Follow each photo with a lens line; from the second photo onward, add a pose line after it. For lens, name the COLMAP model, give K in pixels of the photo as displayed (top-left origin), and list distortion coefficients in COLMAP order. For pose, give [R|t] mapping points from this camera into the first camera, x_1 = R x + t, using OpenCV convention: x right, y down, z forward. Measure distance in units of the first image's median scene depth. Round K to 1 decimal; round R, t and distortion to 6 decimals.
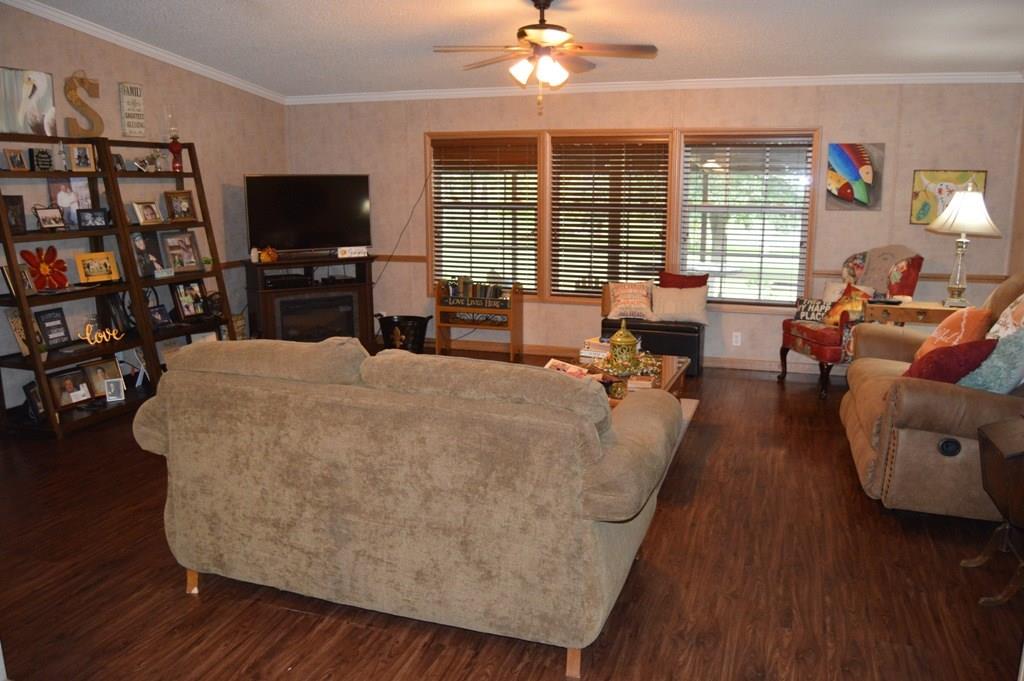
lens RADIAL K [[806.7, 0, 490.2], [0, 806.7, 340.4], [0, 0, 1]] dist [-0.097003, 0.033840]
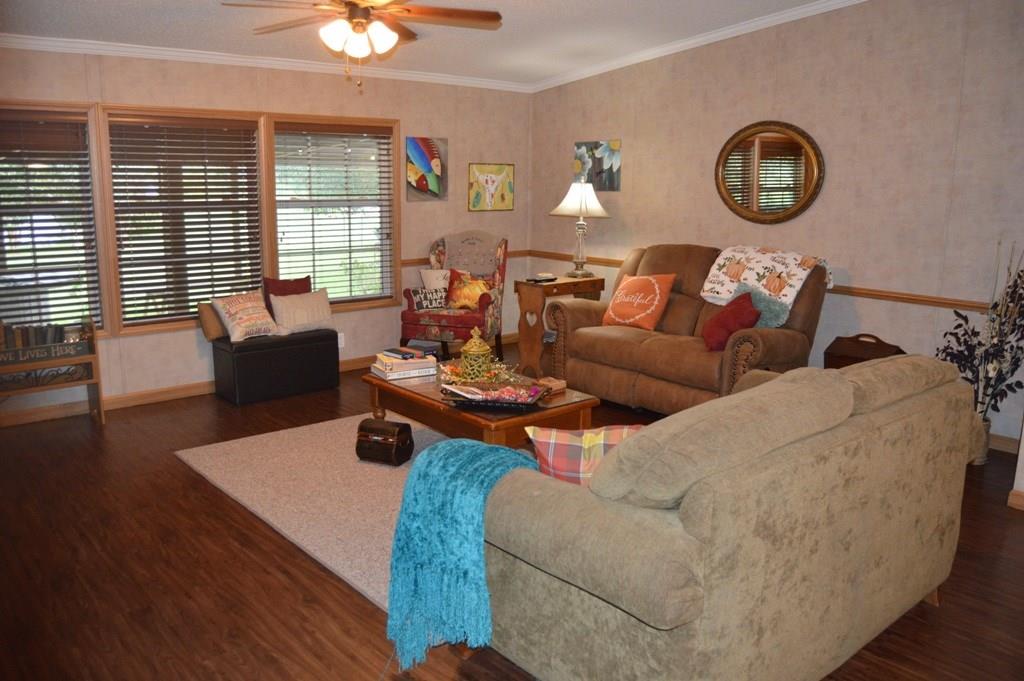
lens RADIAL K [[806.7, 0, 490.2], [0, 806.7, 340.4], [0, 0, 1]] dist [-0.097003, 0.033840]
pose [[0.494705, -0.162134, 0.853803, -0.453954], [0.155487, 0.983104, 0.096597, -0.072035], [-0.855038, 0.084968, 0.511556, 0.394705]]
